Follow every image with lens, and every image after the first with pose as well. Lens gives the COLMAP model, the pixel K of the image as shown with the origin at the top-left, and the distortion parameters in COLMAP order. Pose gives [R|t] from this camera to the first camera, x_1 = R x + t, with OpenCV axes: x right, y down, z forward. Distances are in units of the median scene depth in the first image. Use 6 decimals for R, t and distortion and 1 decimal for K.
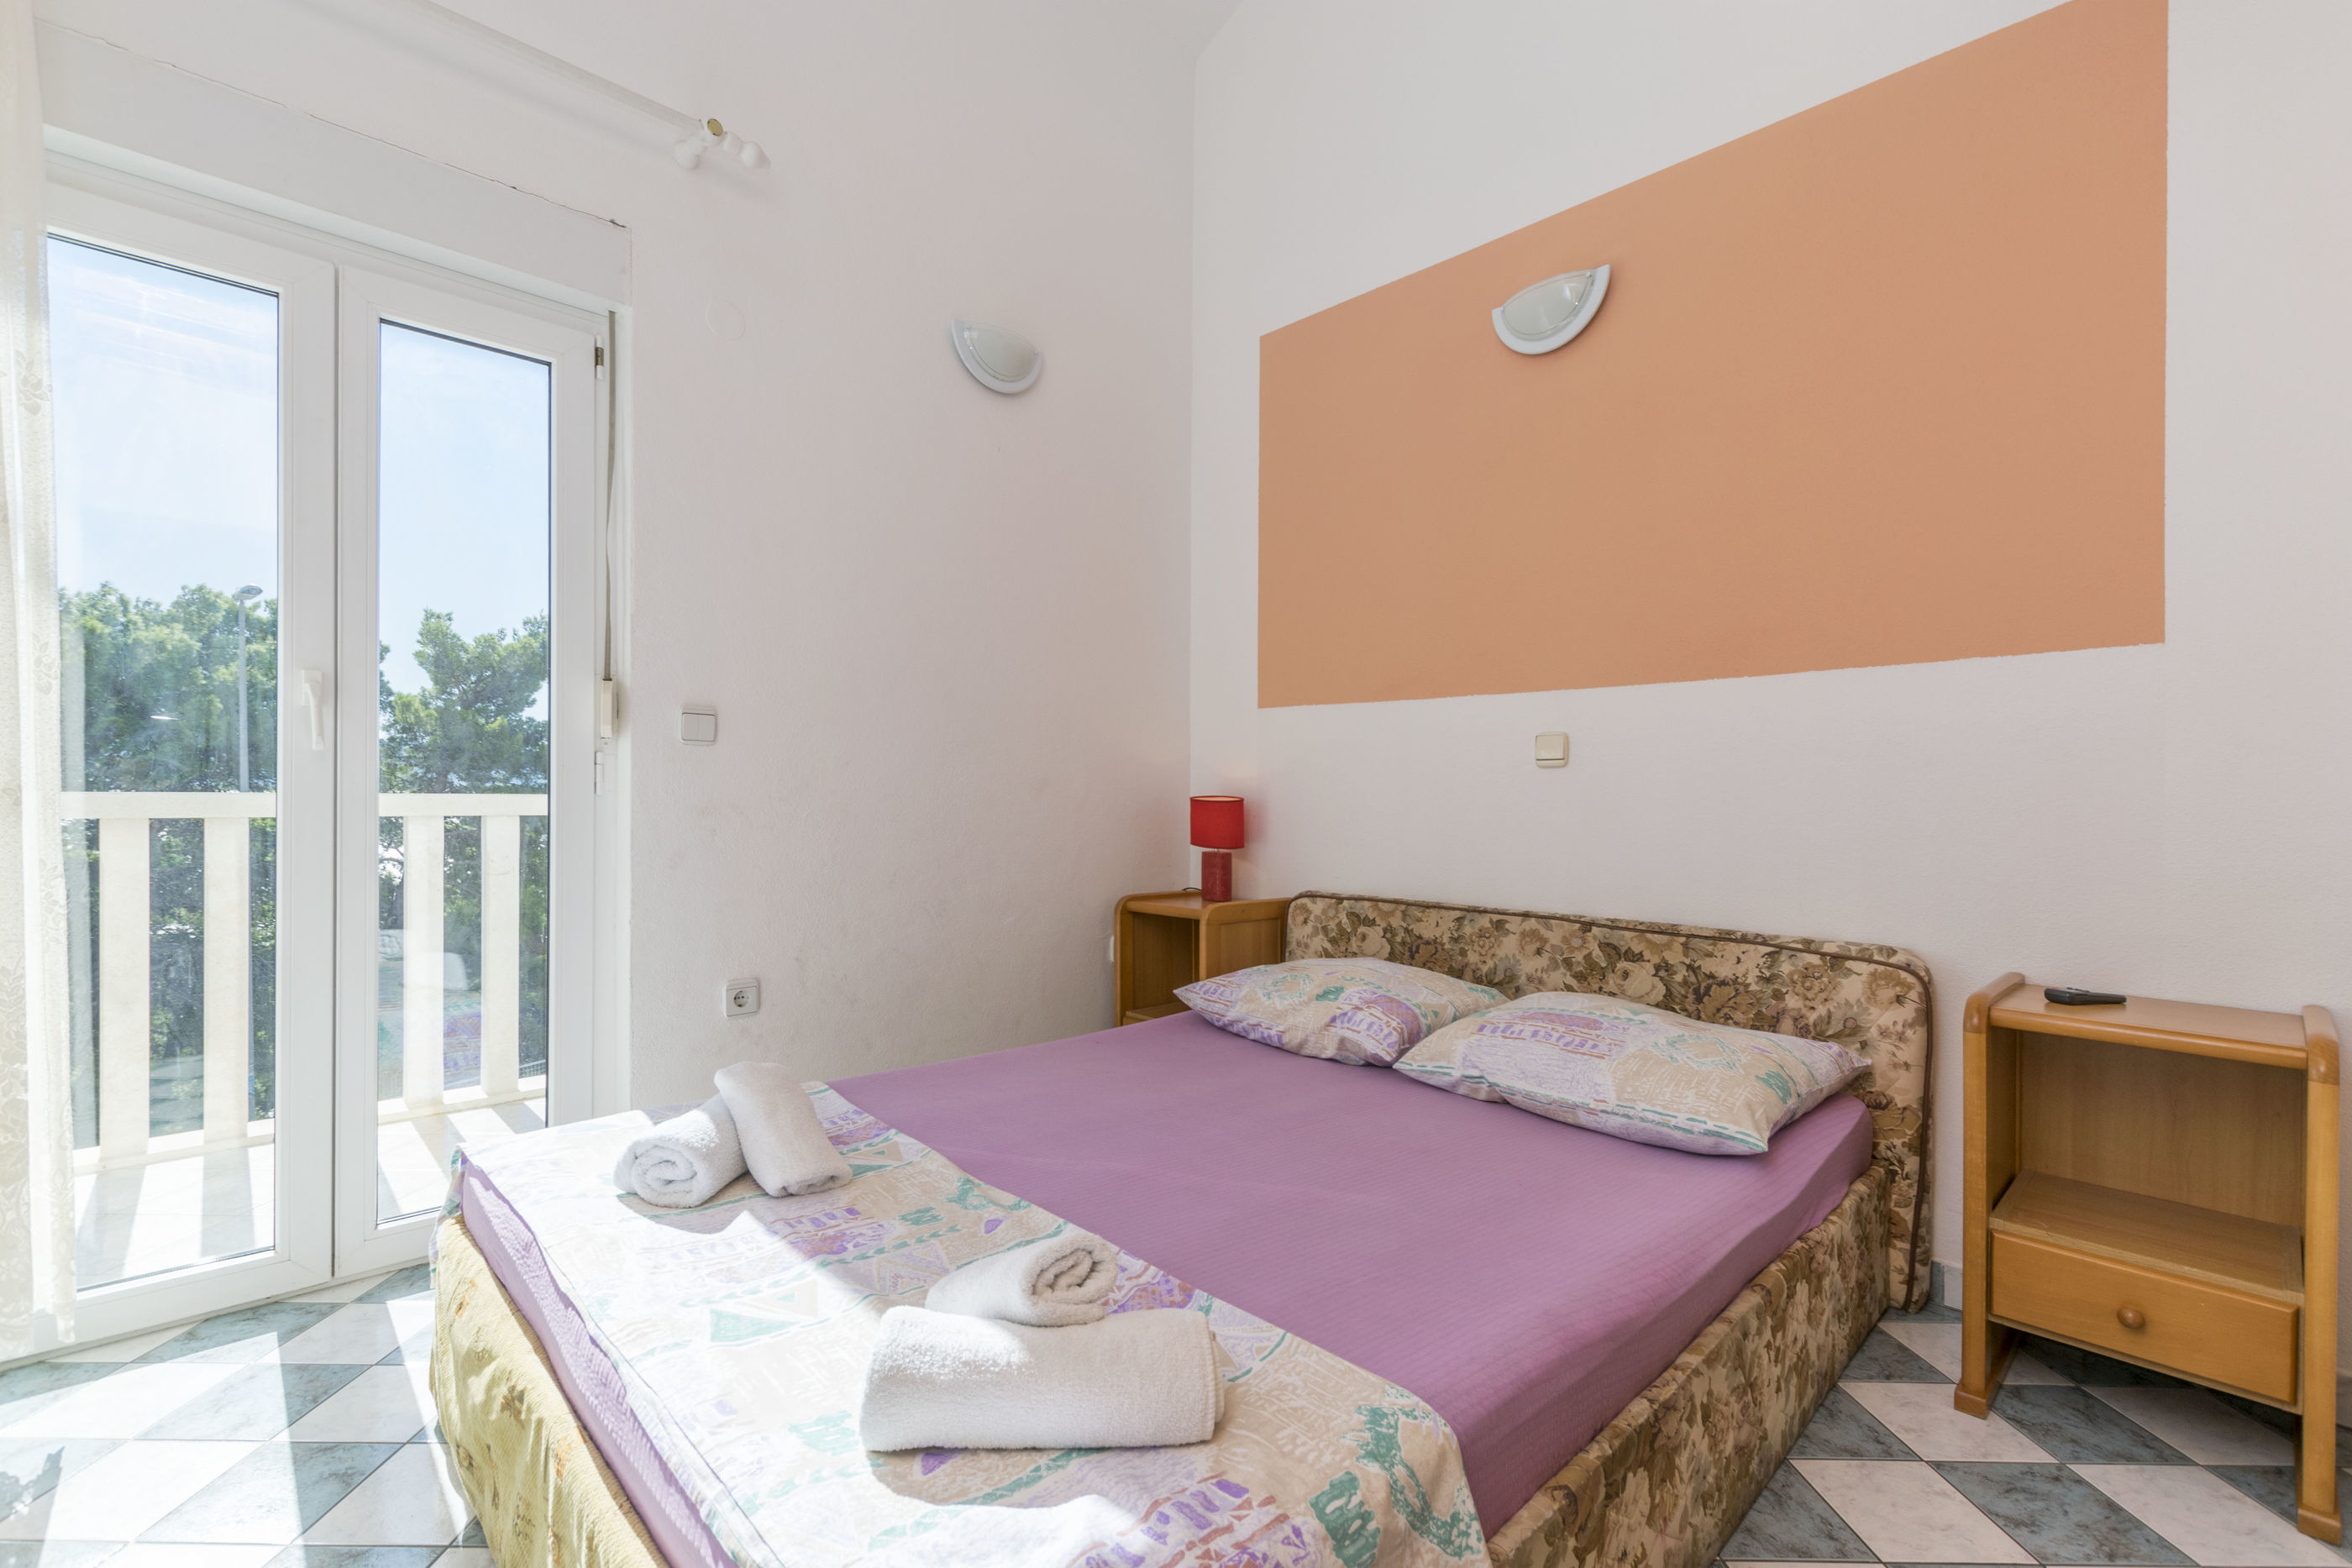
lens RADIAL K [[1011.4, 0, 1176.0], [0, 1011.4, 784.0], [0, 0, 1]] dist [-0.001146, -0.000188]
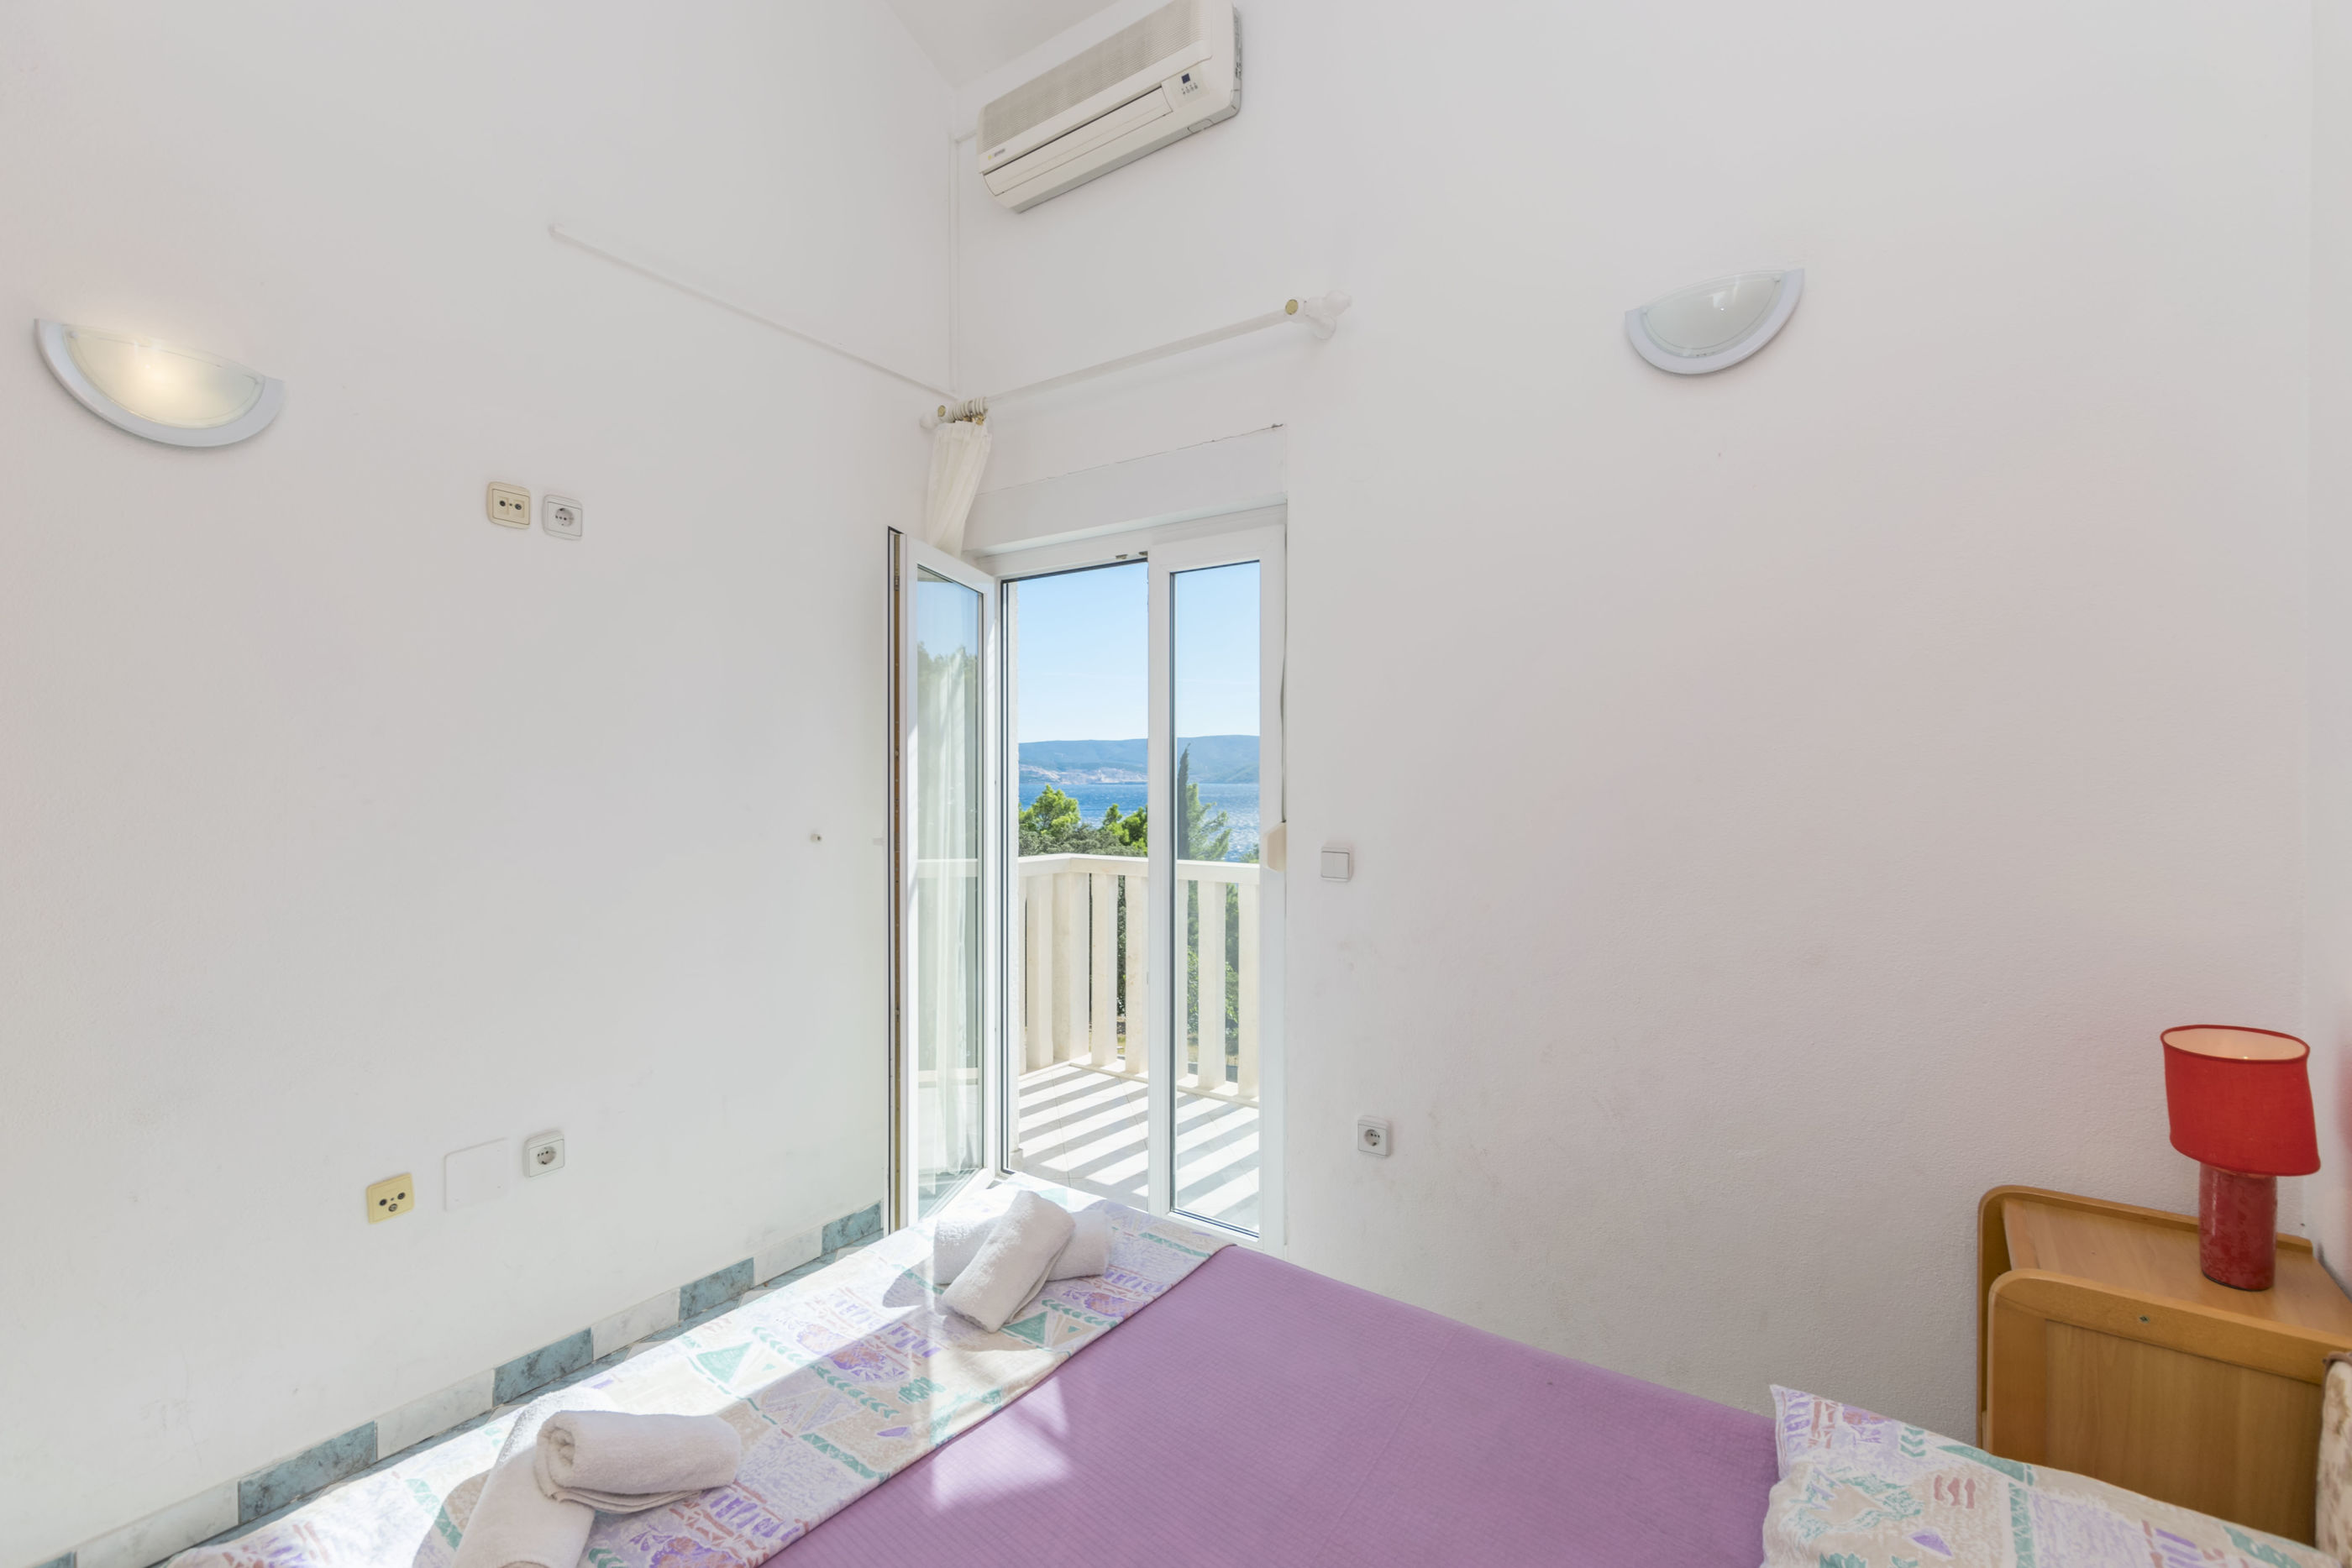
lens RADIAL K [[1011.4, 0, 1176.0], [0, 1011.4, 784.0], [0, 0, 1]] dist [-0.001146, -0.000188]
pose [[0.177185, -0.009900, -0.984128, 0.534486], [0.009027, 0.999924, -0.008434, -0.133430], [0.984136, -0.007389, 0.177261, 0.644063]]
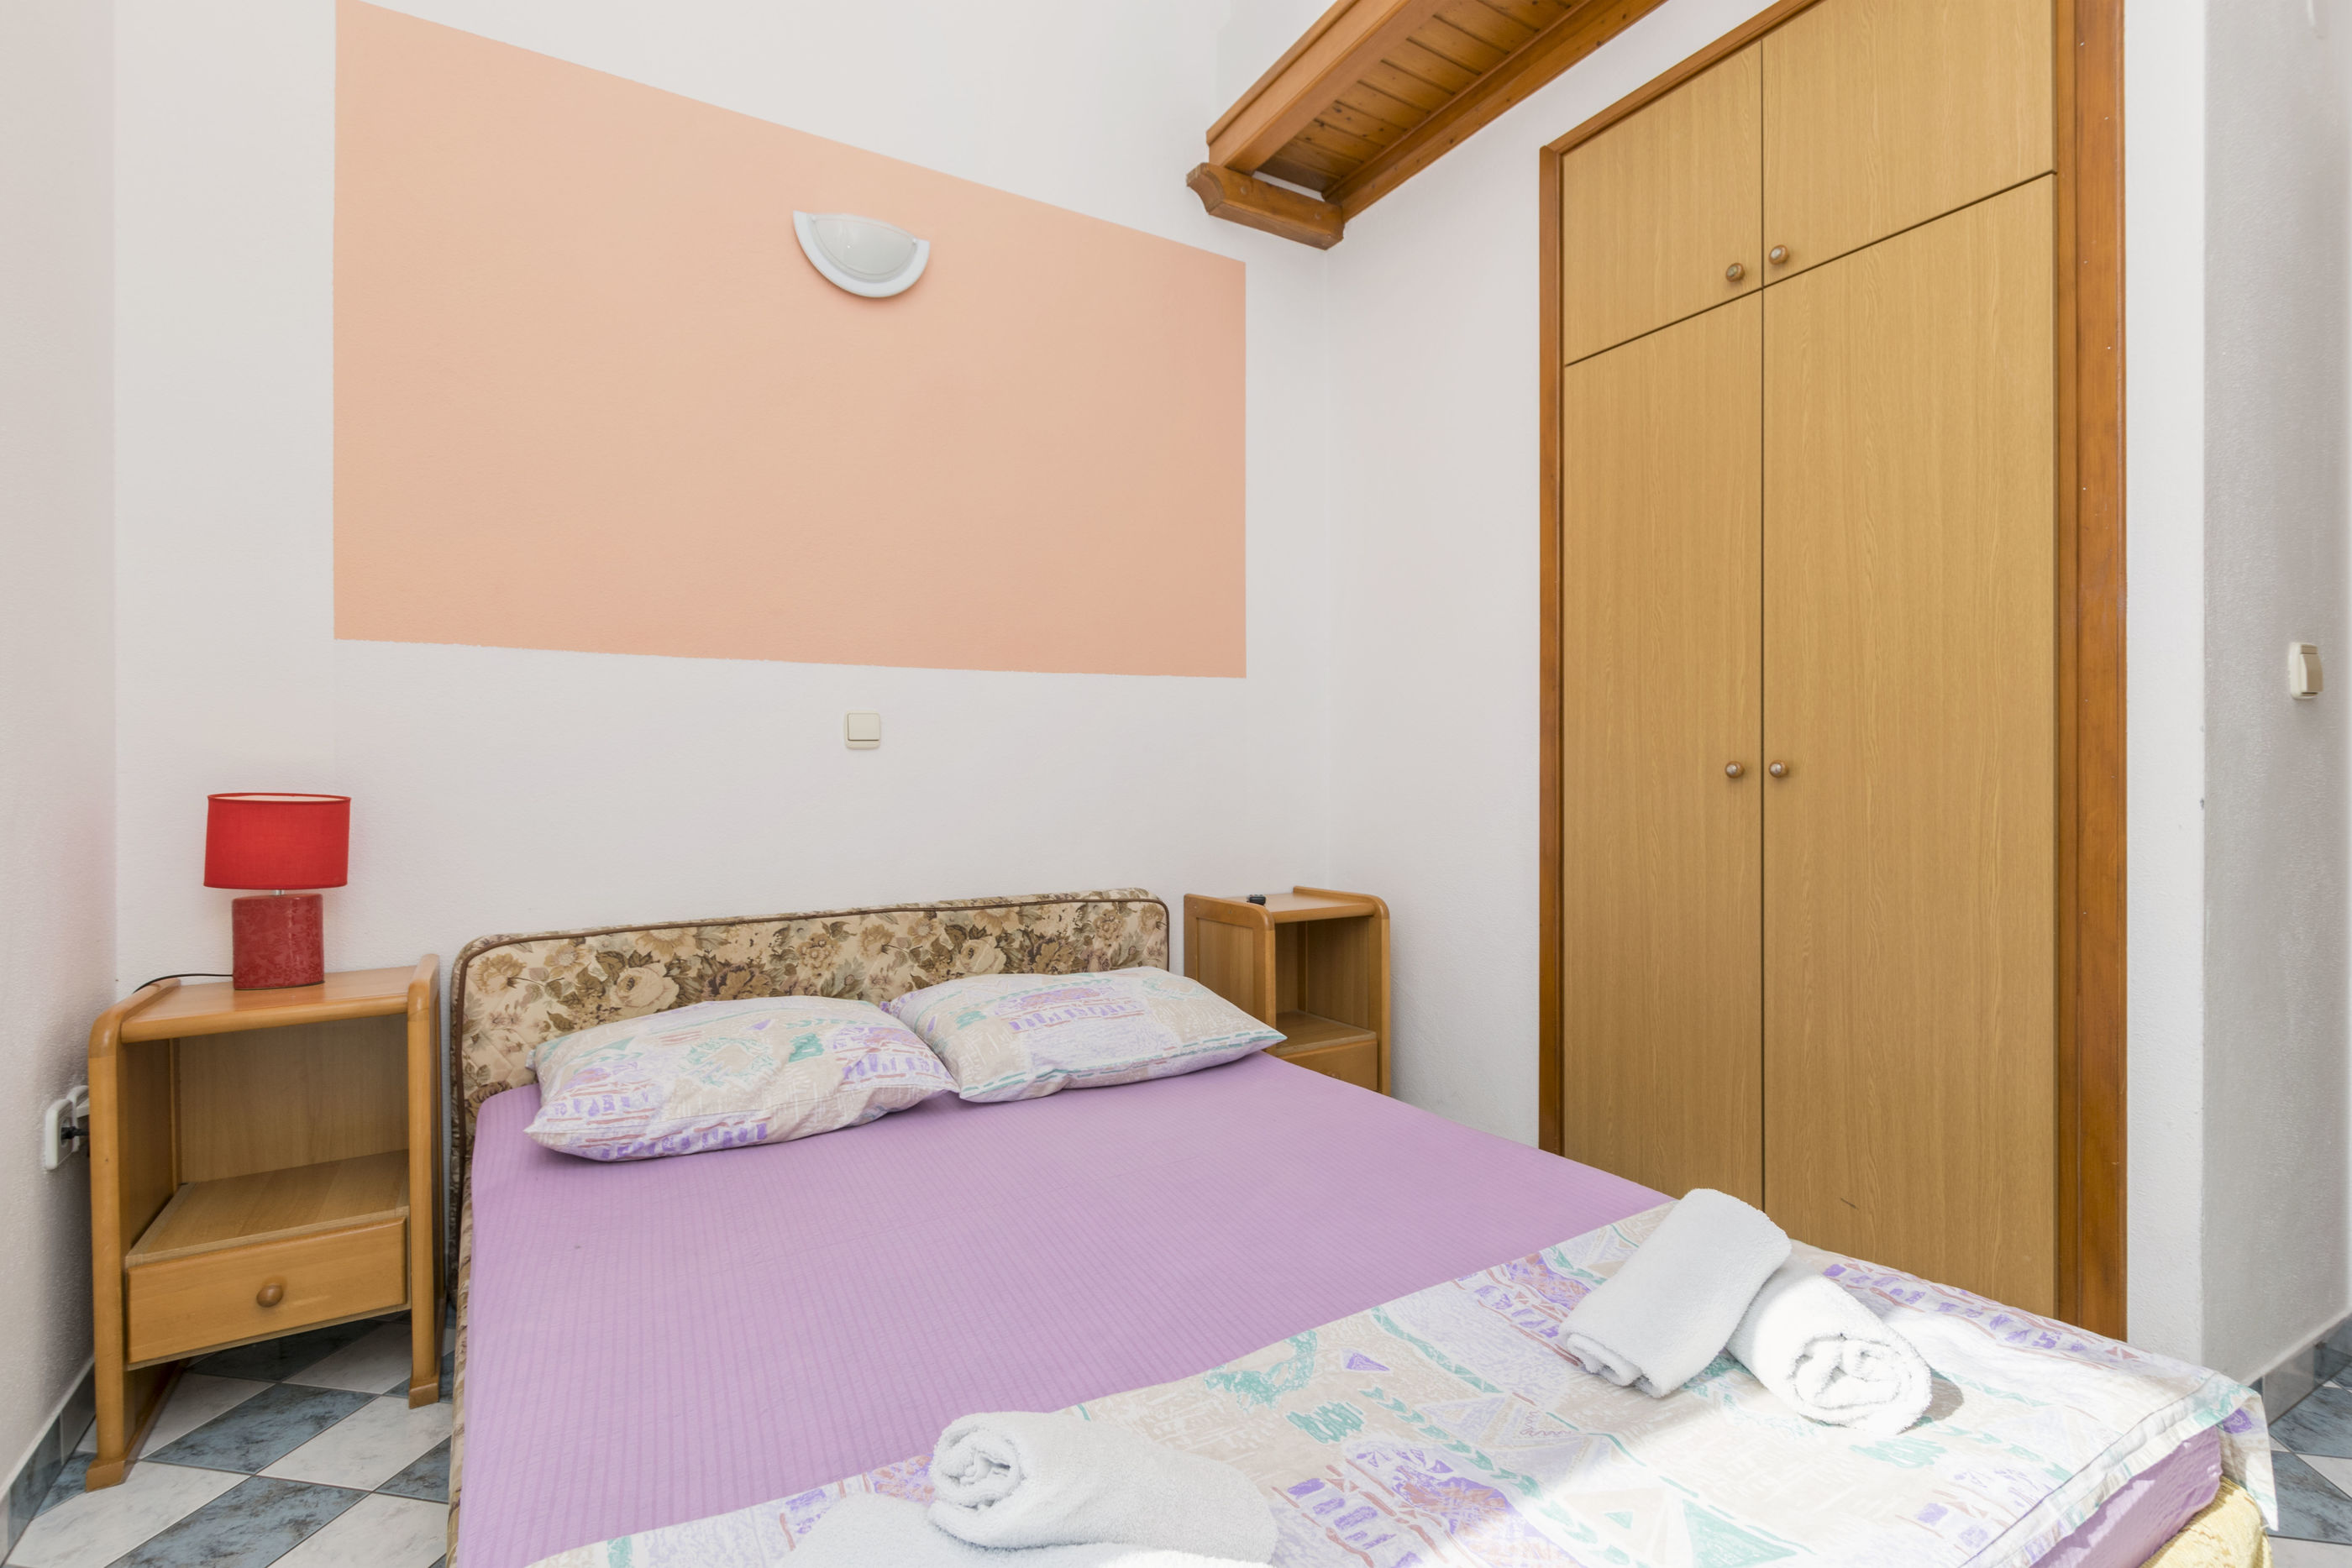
lens RADIAL K [[1078.1, 0, 1174.1], [0, 1078.1, 767.6], [0, 0, 1]] dist [-0.010105, 0.000118]
pose [[0.217814, -0.009767, 0.975941, -0.566295], [0.001545, 0.999952, 0.009662, -0.009177], [-0.975989, -0.000597, 0.217819, 0.552196]]
